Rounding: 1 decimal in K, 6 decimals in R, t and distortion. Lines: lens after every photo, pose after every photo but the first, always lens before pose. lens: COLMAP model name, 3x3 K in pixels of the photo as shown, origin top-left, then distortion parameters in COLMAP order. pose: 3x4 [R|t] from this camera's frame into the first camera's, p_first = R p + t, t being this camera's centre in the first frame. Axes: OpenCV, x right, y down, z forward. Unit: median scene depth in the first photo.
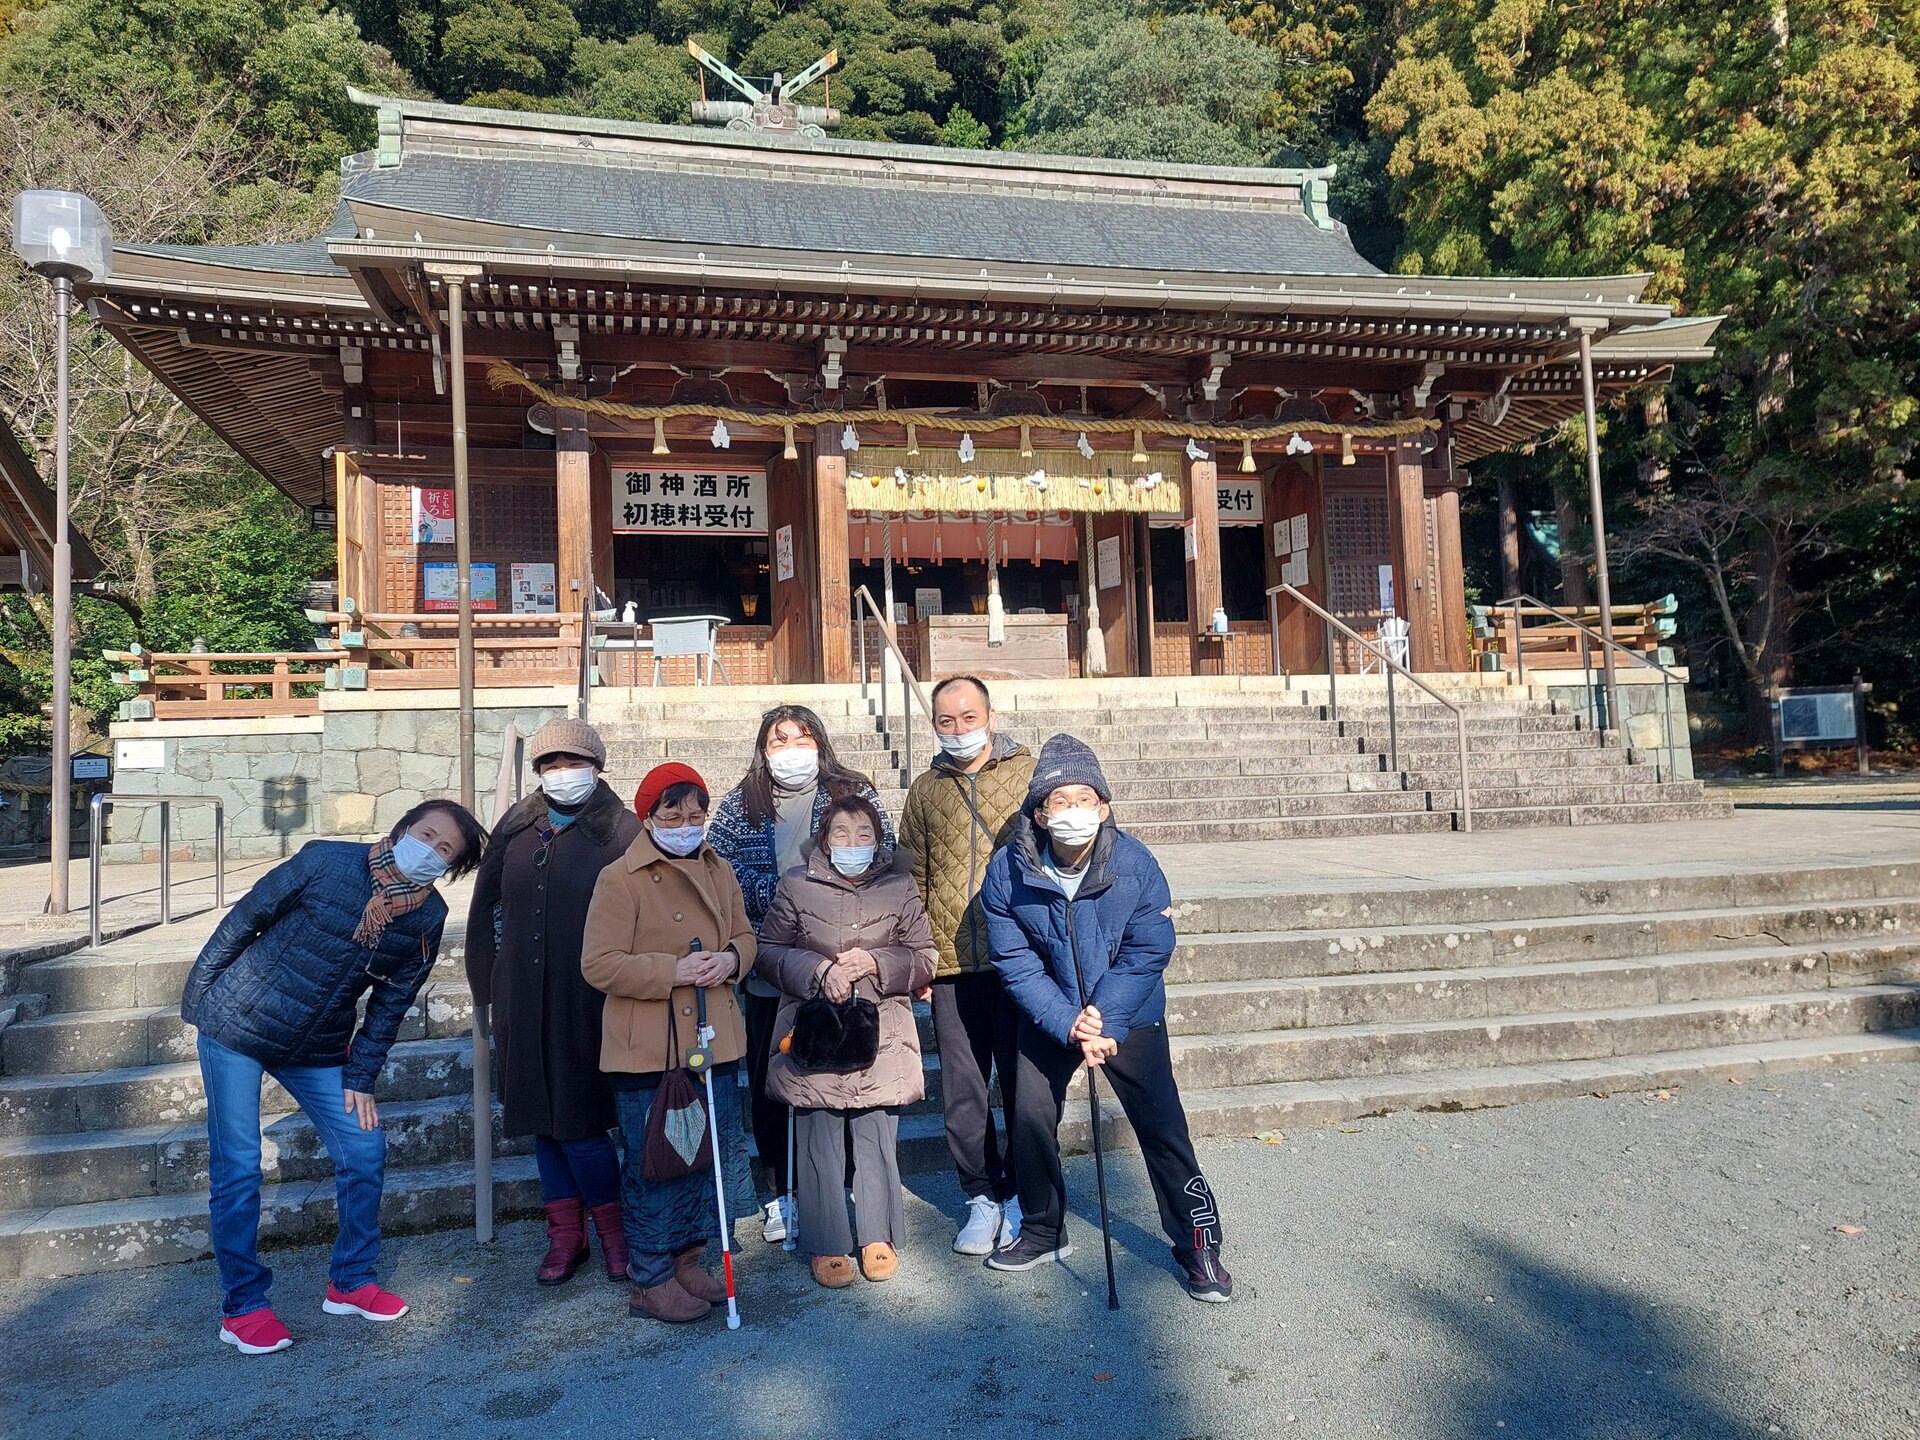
lens RADIAL K [[1374.4, 0, 948.1], [0, 1374.4, 680.5], [0, 0, 1]] dist [0.082896, -0.082710]
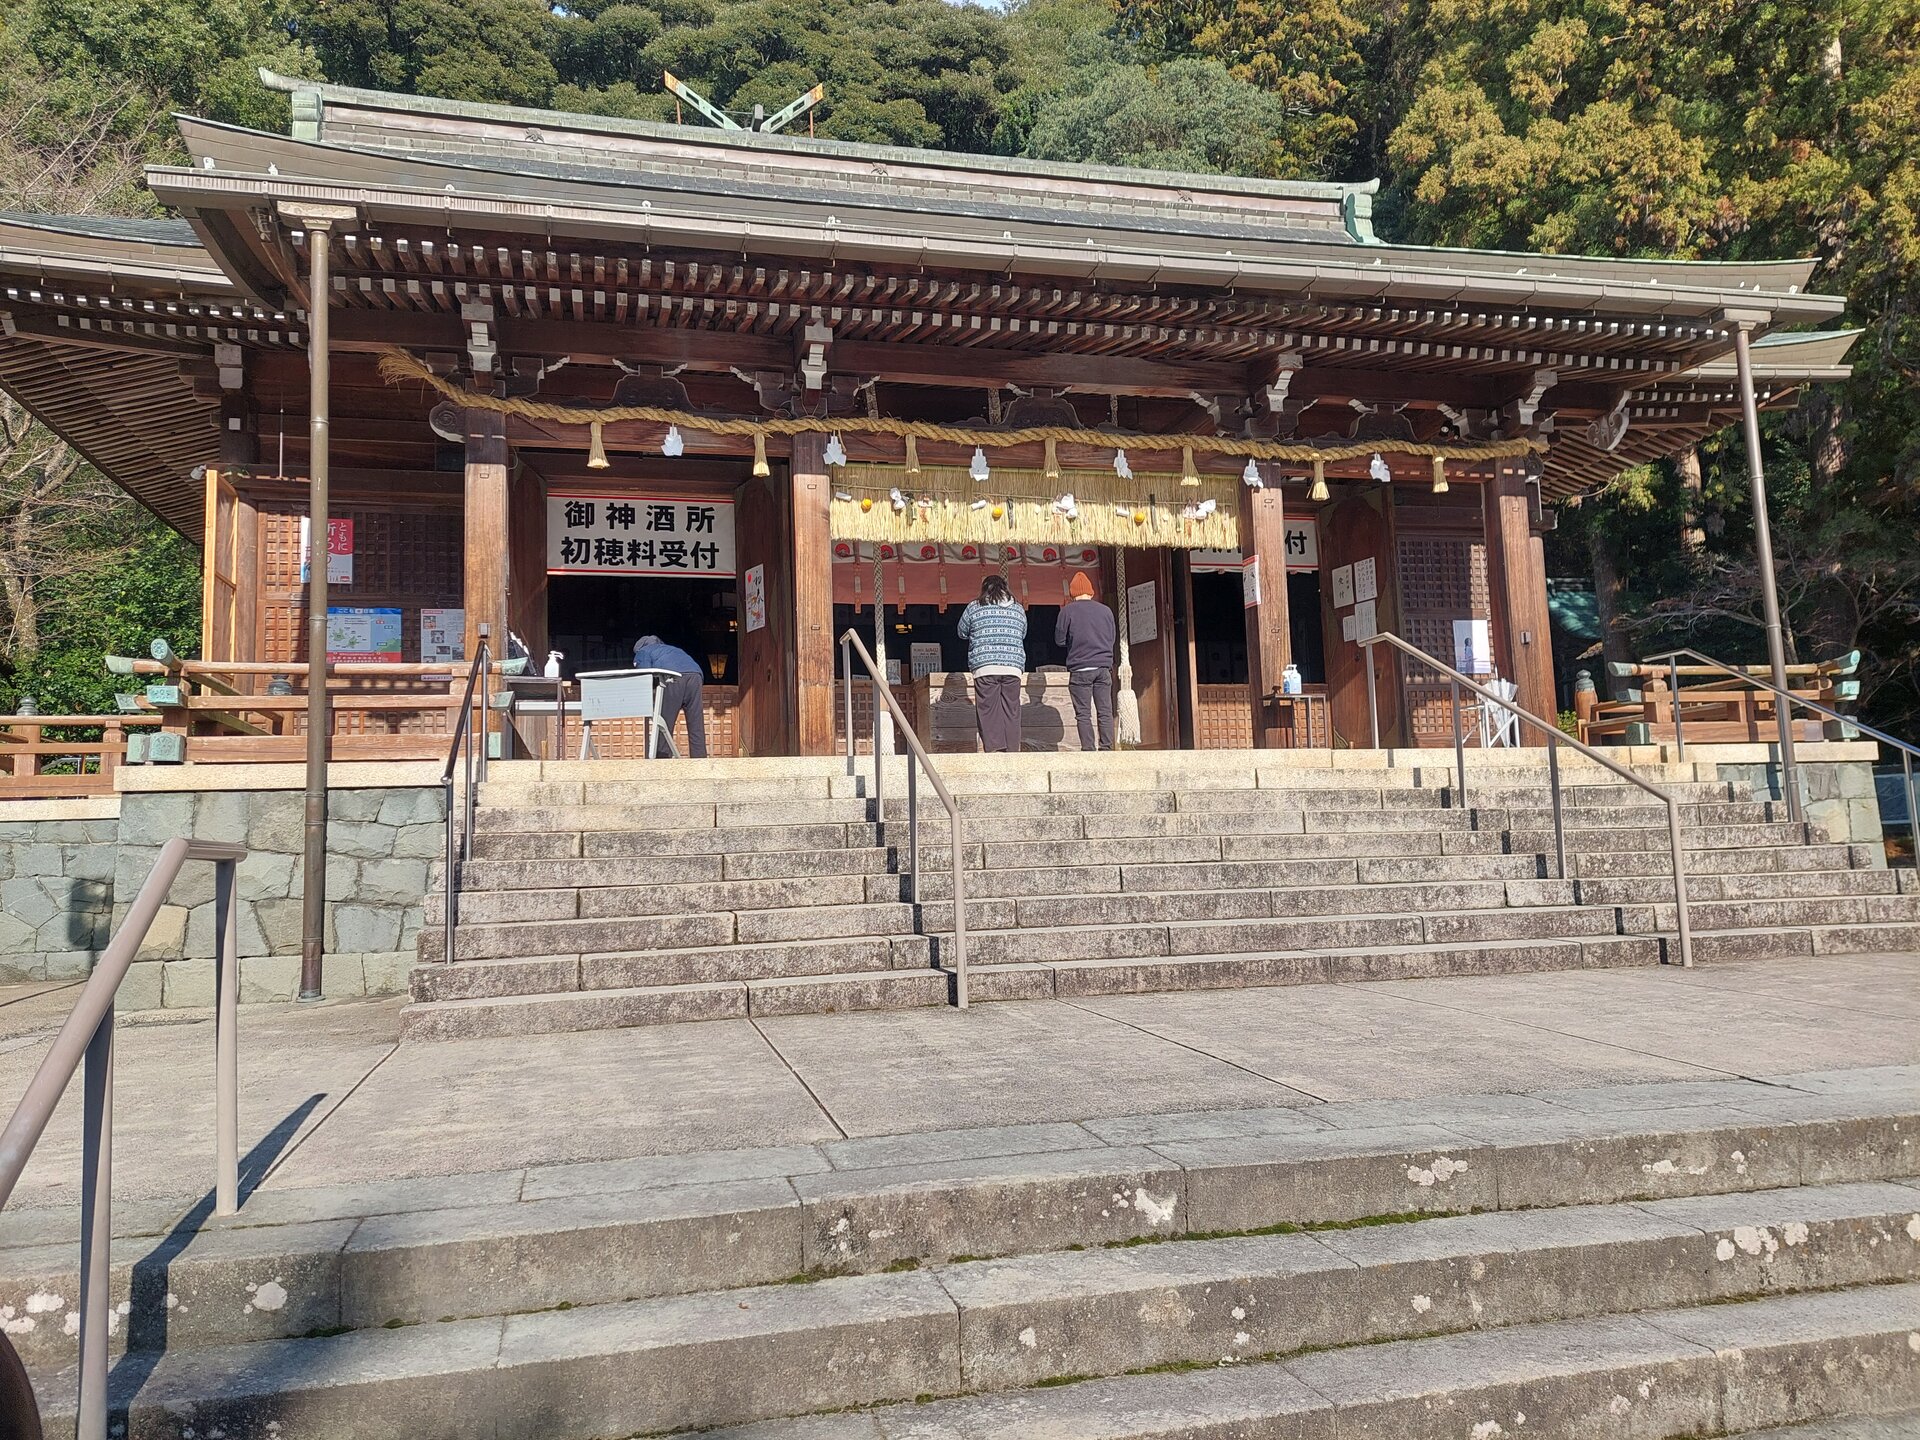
lens RADIAL K [[1374.4, 0, 948.1], [0, 1374.4, 680.5], [0, 0, 1]] dist [0.082896, -0.082710]
pose [[0.999882, 0.004902, 0.014559, -0.016071], [-0.004136, 0.998630, -0.052172, -0.000177], [-0.014795, 0.052105, 0.998532, 0.197464]]
